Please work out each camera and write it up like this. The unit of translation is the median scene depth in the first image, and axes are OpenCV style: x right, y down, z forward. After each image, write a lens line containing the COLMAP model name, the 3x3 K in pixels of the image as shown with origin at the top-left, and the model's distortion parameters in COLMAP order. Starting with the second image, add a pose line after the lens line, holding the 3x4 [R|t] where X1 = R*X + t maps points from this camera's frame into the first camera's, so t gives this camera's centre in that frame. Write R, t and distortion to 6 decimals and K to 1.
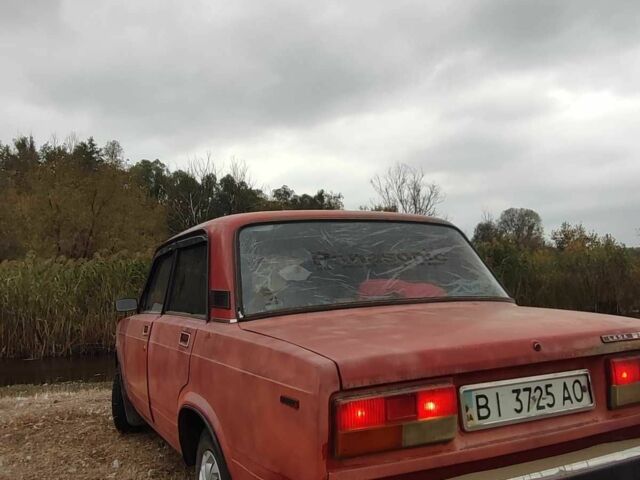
lens RADIAL K [[639.4, 0, 349.8], [0, 639.4, 222.7], [0, 0, 1]] dist [-0.023283, 0.000000]
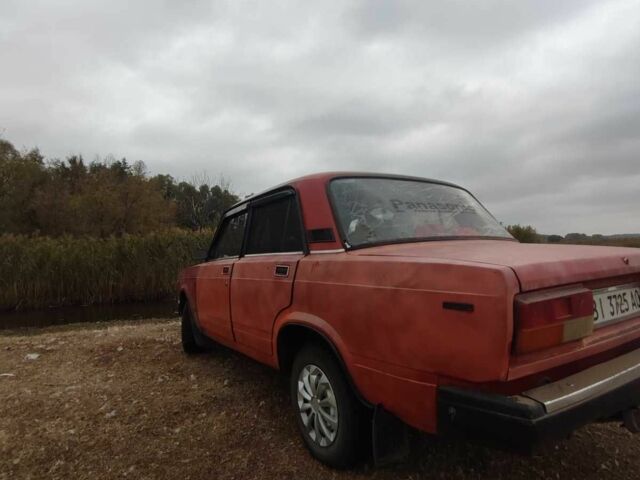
lens RADIAL K [[401.9, 0, 342.8], [0, 401.9, 213.3], [0, 0, 1]] dist [-0.022663, 0.013426]
pose [[0.991879, 0.008622, 0.126893, -0.109246], [-0.006735, 0.999860, -0.015289, 0.037895], [-0.127007, 0.014311, 0.991799, 0.098020]]
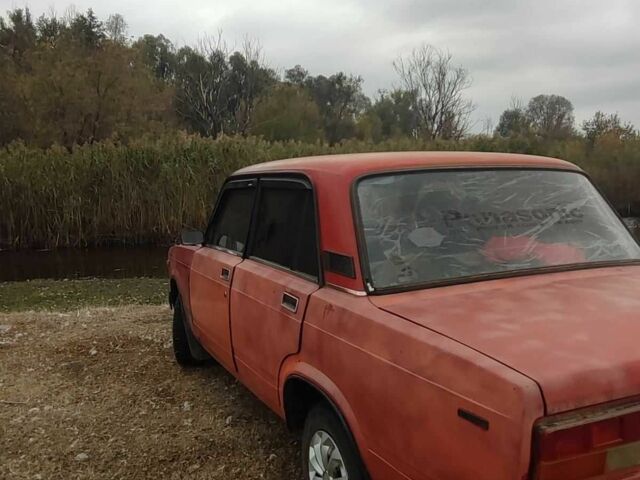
lens RADIAL K [[678.8, 0, 353.6], [0, 678.8, 206.1], [0, 0, 1]] dist [-0.026219, 0.000000]
pose [[0.999660, 0.023452, -0.011396, -0.073543], [-0.021514, 0.988798, 0.147700, -0.041185], [0.014732, -0.147405, 0.988966, 0.035051]]
